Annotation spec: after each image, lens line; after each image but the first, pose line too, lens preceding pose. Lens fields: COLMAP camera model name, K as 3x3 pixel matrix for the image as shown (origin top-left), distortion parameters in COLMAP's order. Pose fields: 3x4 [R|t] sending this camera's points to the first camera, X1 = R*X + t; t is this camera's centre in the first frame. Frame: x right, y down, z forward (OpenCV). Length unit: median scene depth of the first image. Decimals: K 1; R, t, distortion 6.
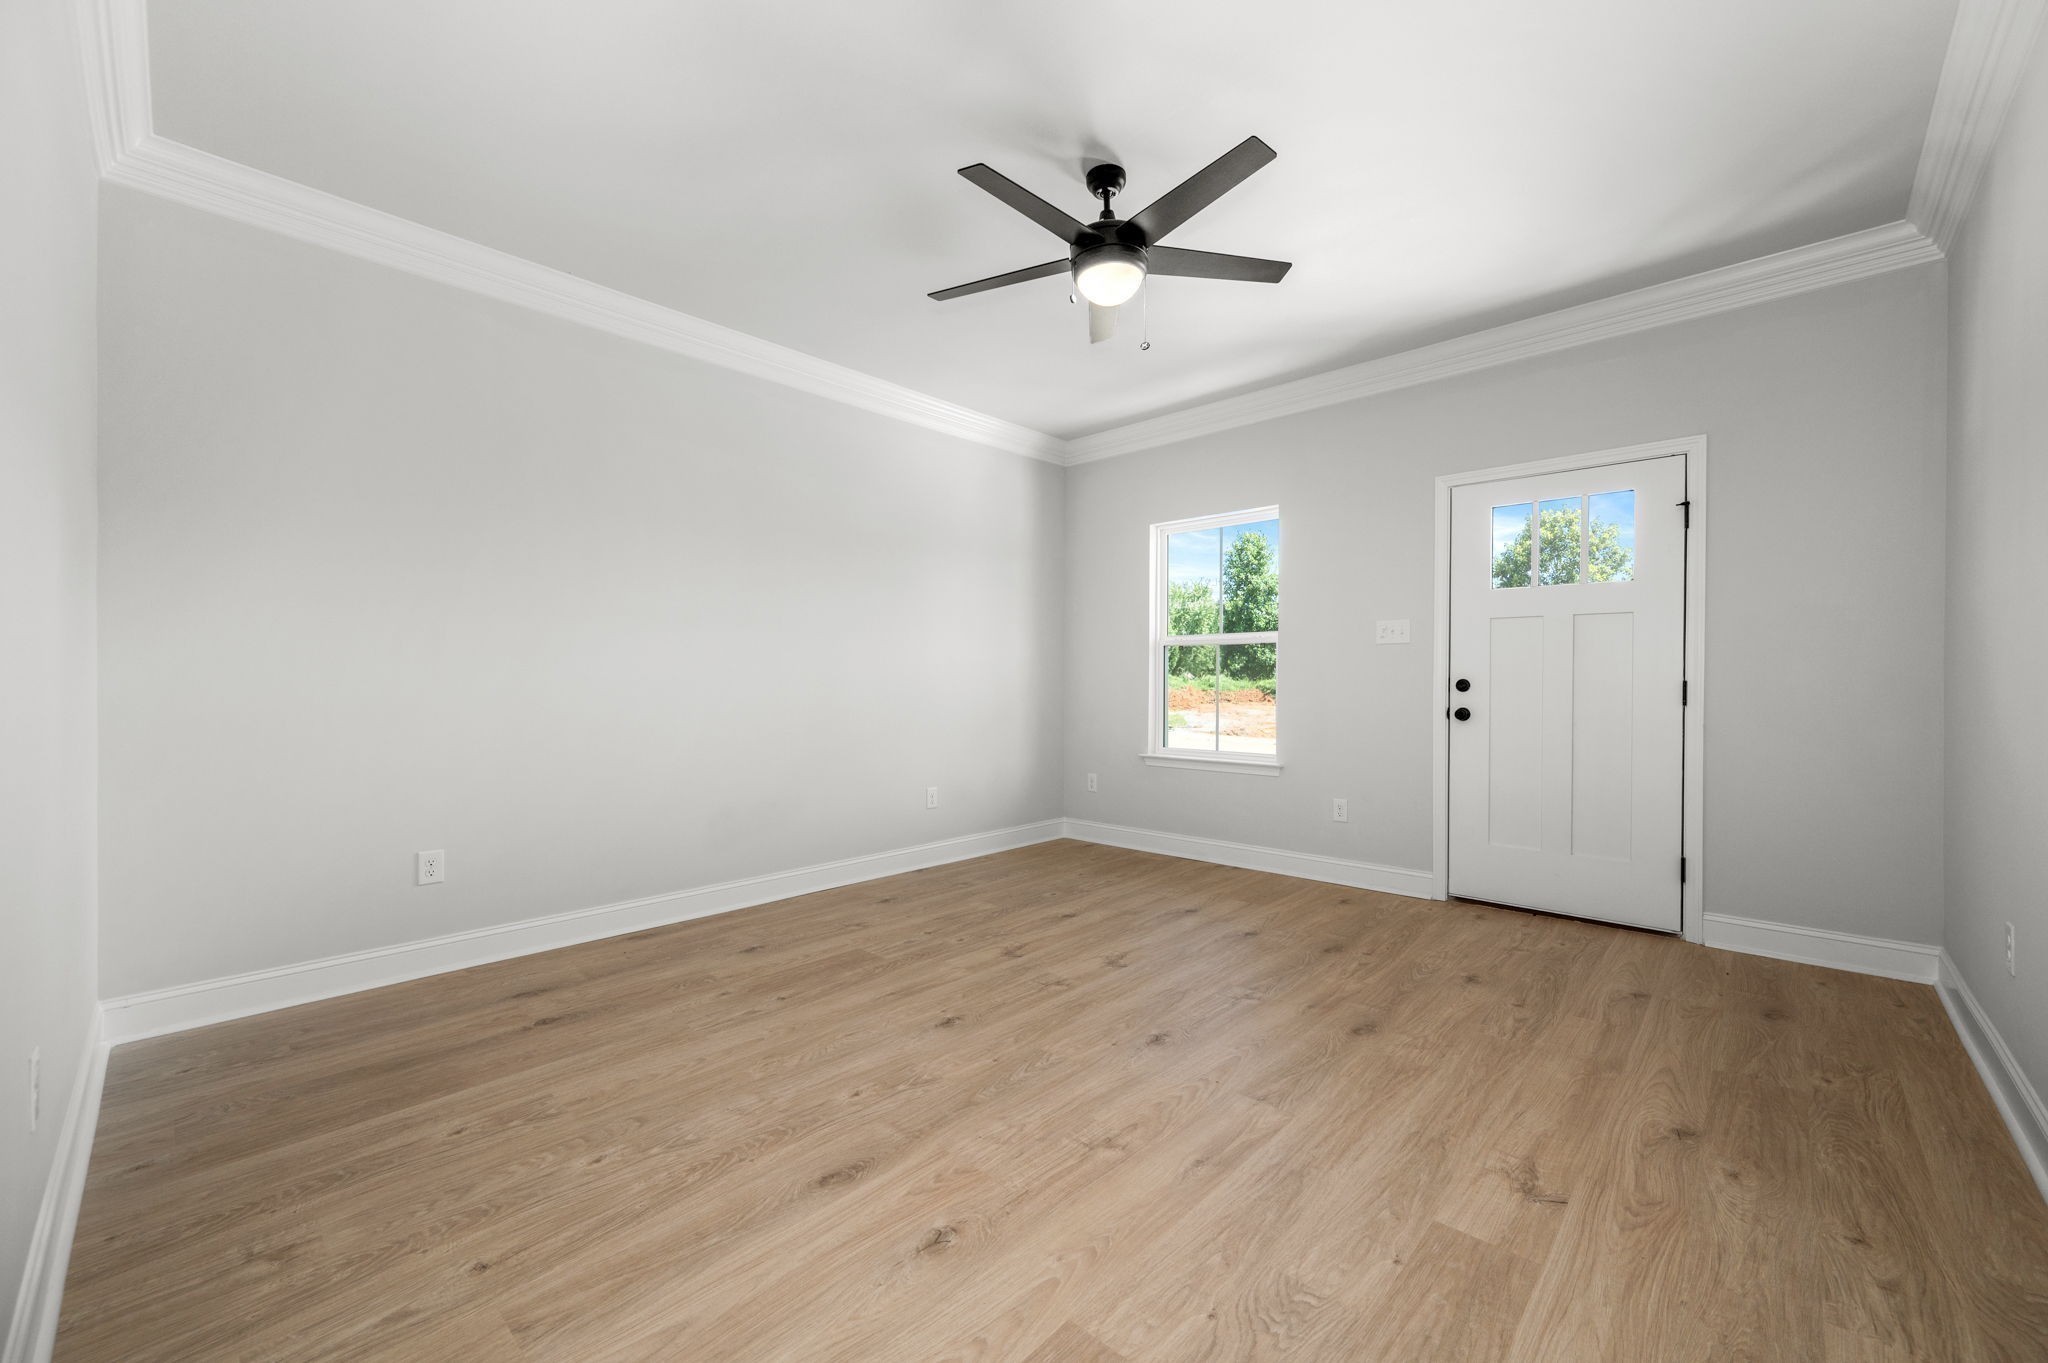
lens RADIAL K [[803.9, 0, 1016.8], [0, 803.9, 691.7], [0, 0, 1]] dist [-0.000775, -0.000592]
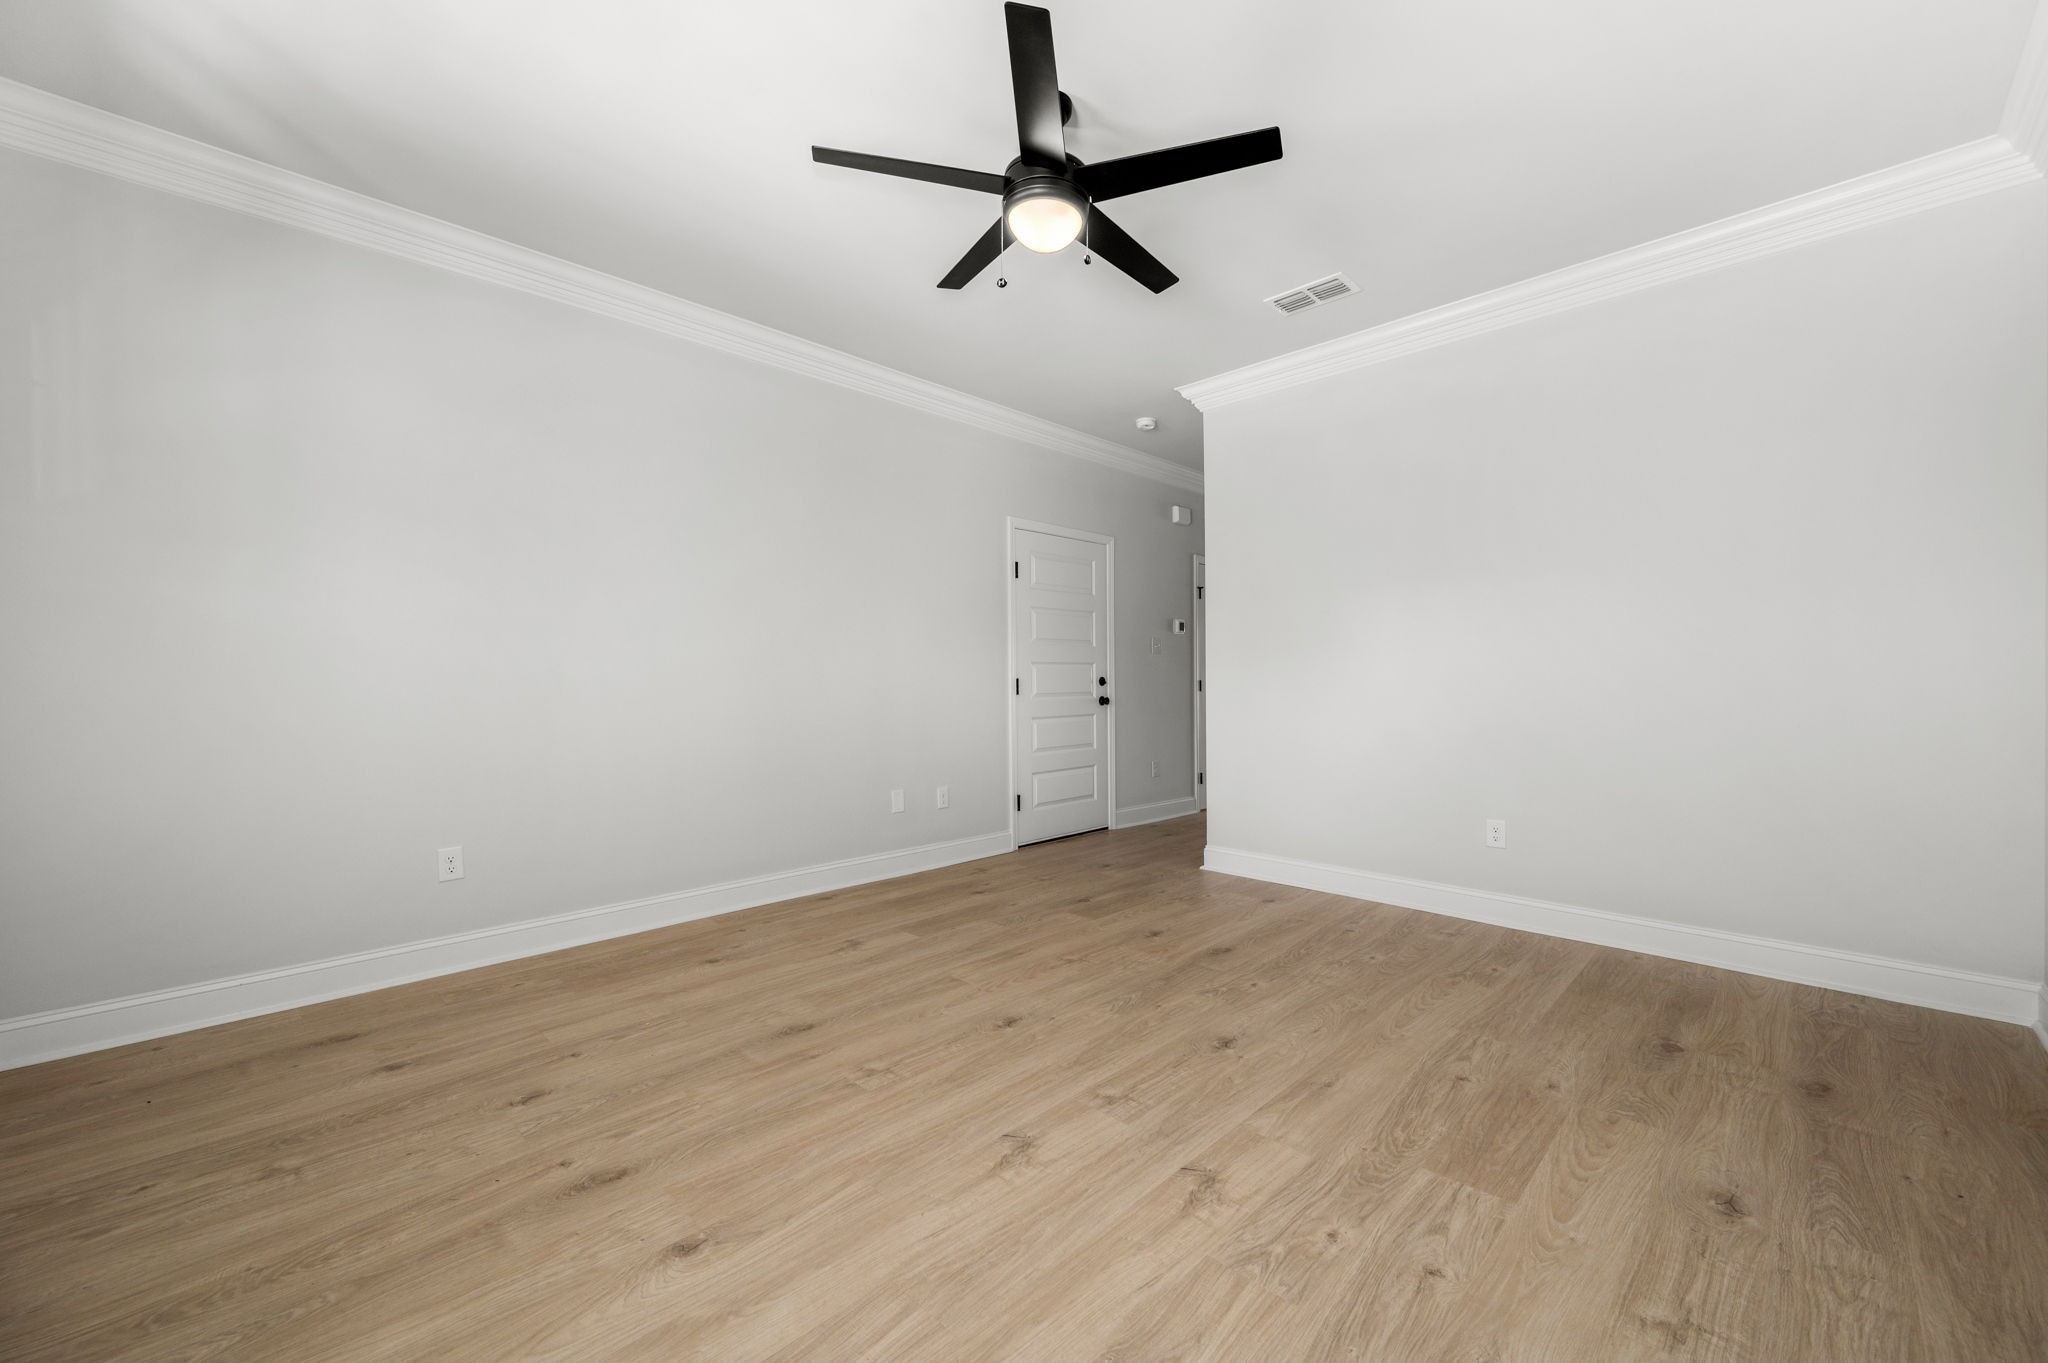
lens RADIAL K [[803.9, 0, 1045.0], [0, 803.9, 690.9], [0, 0, 1]] dist [-0.000775, -0.000592]
pose [[-0.999968, 0.005696, -0.005665, 0.115019], [0.005557, 0.999692, 0.024196, -0.016730], [0.005801, 0.024164, -0.999691, 1.747322]]
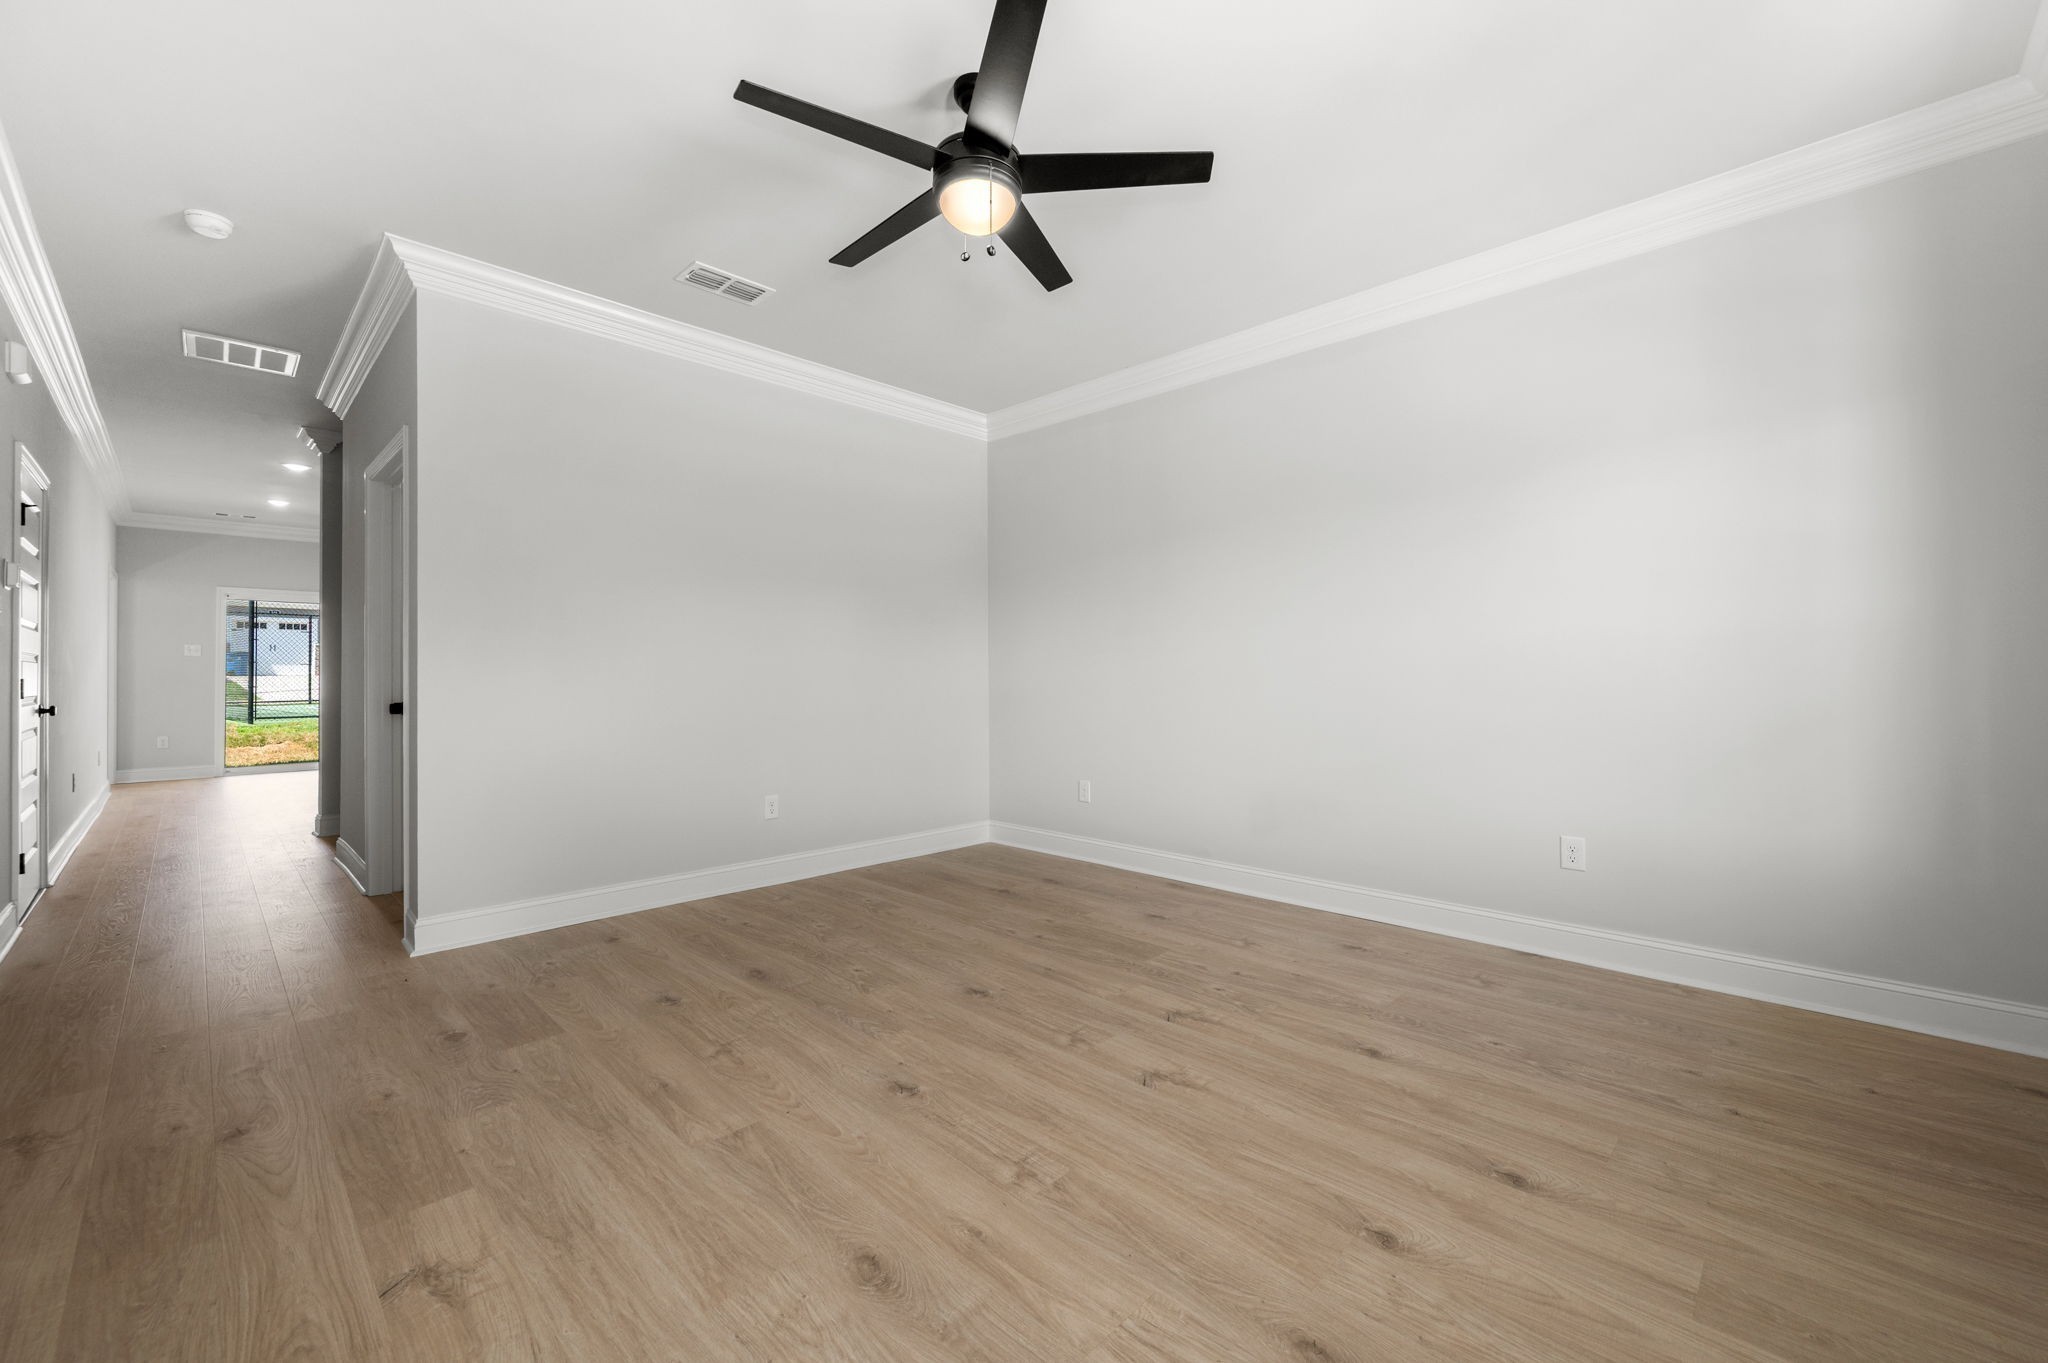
lens RADIAL K [[803.9, 0, 1040.7], [0, 803.9, 664.6], [0, 0, 1]] dist [-0.000775, -0.000592]
pose [[0.002816, -0.011113, -0.999934, 0.895138], [-0.008232, 0.999904, -0.011136, -0.009350], [0.999962, 0.008263, 0.002724, 0.983604]]
